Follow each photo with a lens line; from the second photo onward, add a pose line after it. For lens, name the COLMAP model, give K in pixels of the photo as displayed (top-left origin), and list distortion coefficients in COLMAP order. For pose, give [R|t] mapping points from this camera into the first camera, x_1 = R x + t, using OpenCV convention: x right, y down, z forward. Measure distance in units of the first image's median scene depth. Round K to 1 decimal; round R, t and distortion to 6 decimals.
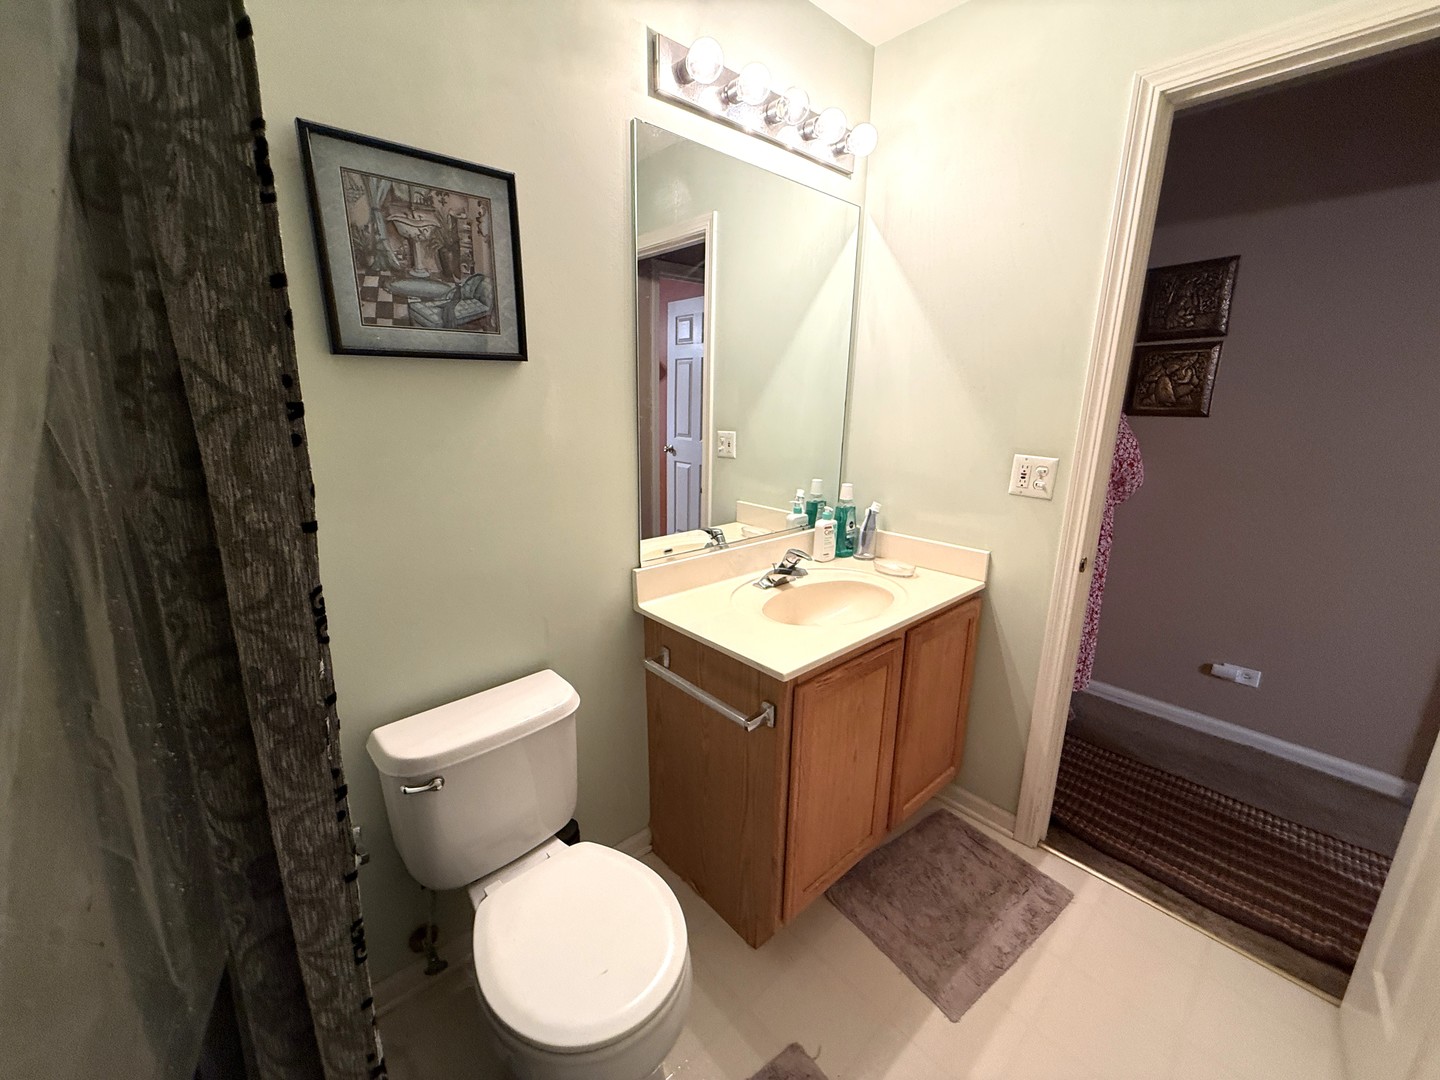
lens RADIAL K [[574.9, 0, 716.3], [0, 574.9, 540.3], [0, 0, 1]] dist [0.001618, 0.000093]
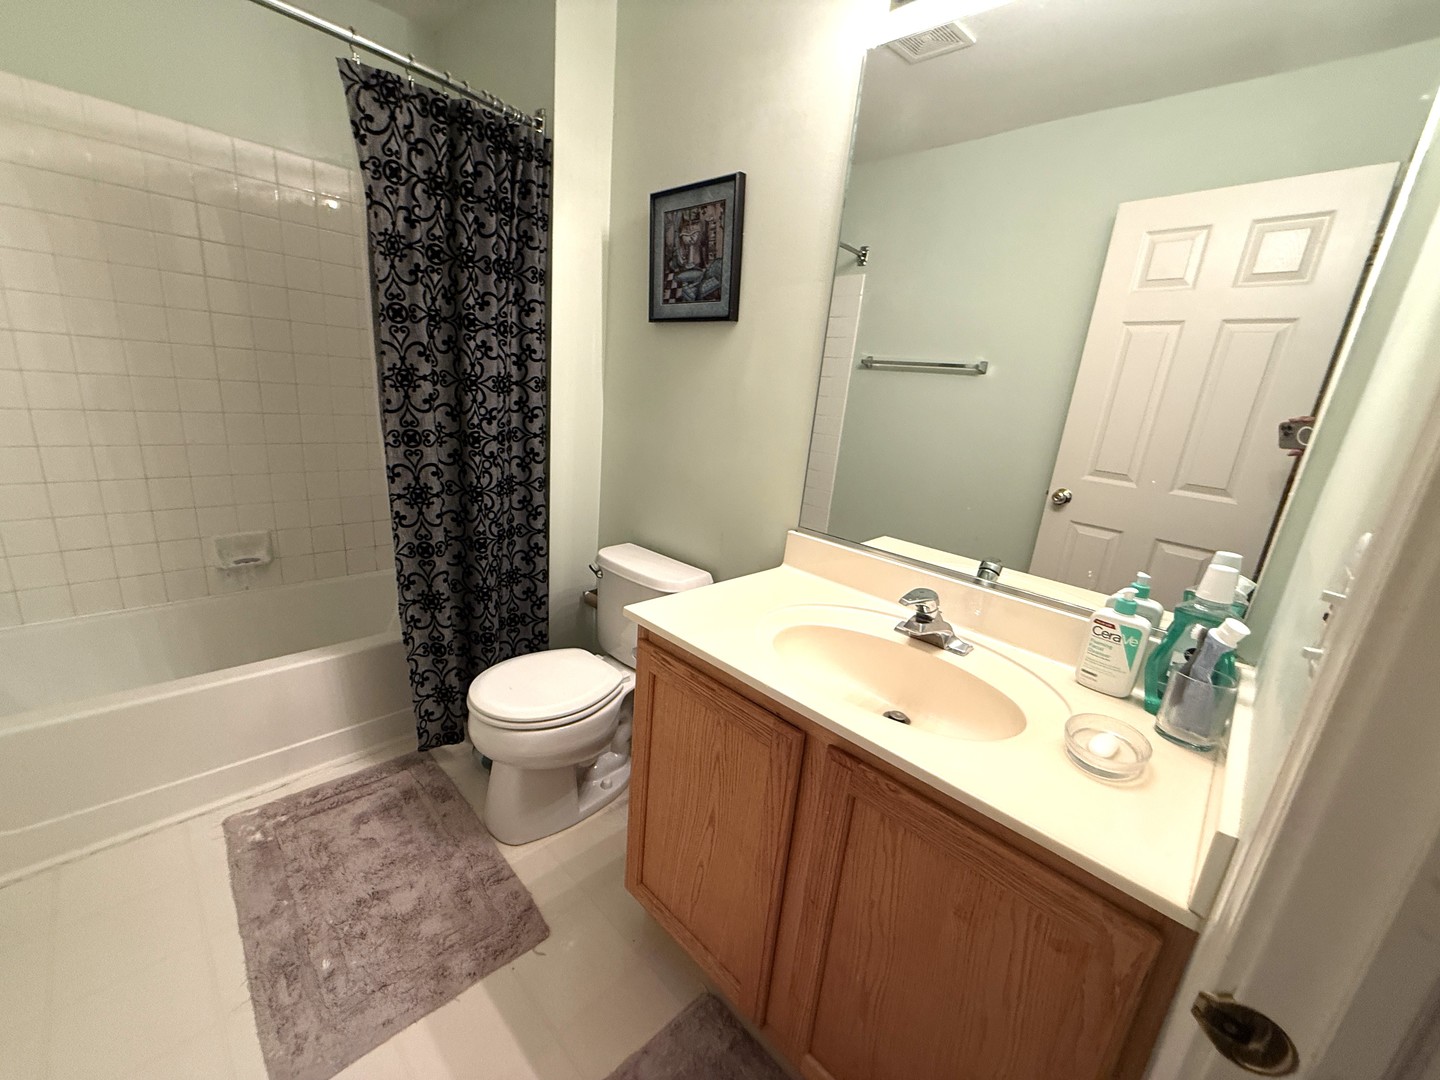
lens RADIAL K [[574.9, 0, 716.3], [0, 574.9, 540.3], [0, 0, 1]] dist [0.001618, 0.000093]
pose [[0.073003, 0.266244, -0.961137, 1.162088], [-0.331425, 0.915417, 0.228406, -0.169854], [0.940653, 0.301870, 0.155068, 1.055409]]
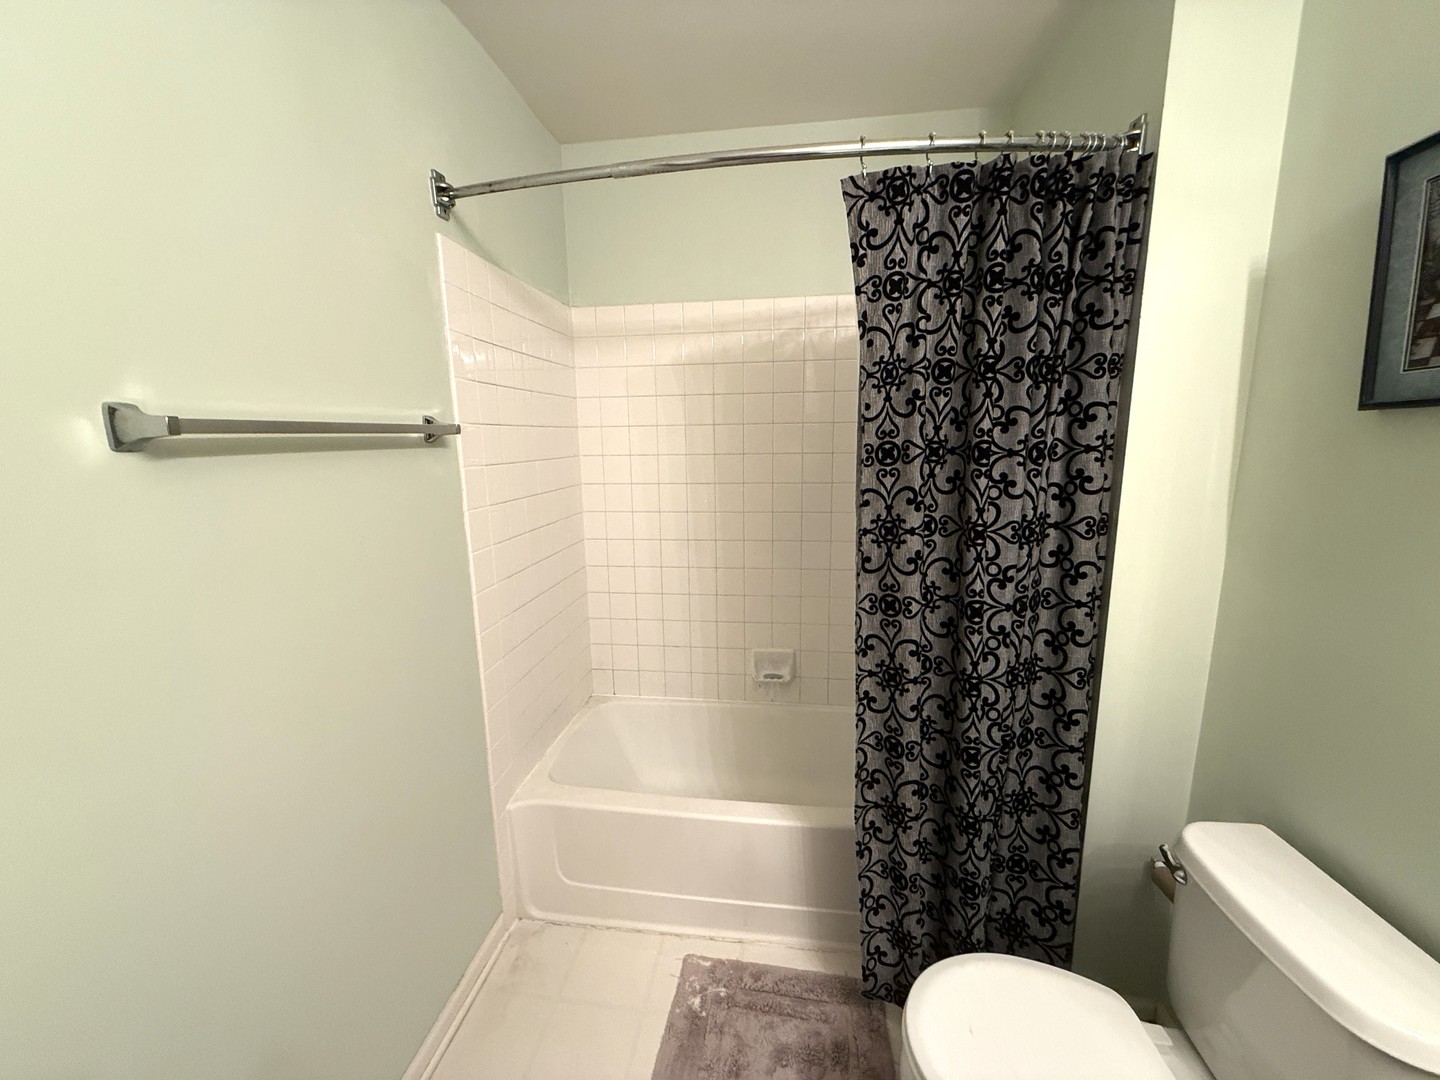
lens RADIAL K [[574.9, 0, 716.3], [0, 574.9, 540.3], [0, 0, 1]] dist [0.001618, 0.000093]
pose [[-0.760453, 0.118387, -0.638511, 0.606858], [-0.151351, 0.923855, 0.351548, -0.282761], [0.631510, 0.363975, -0.684630, 0.990145]]
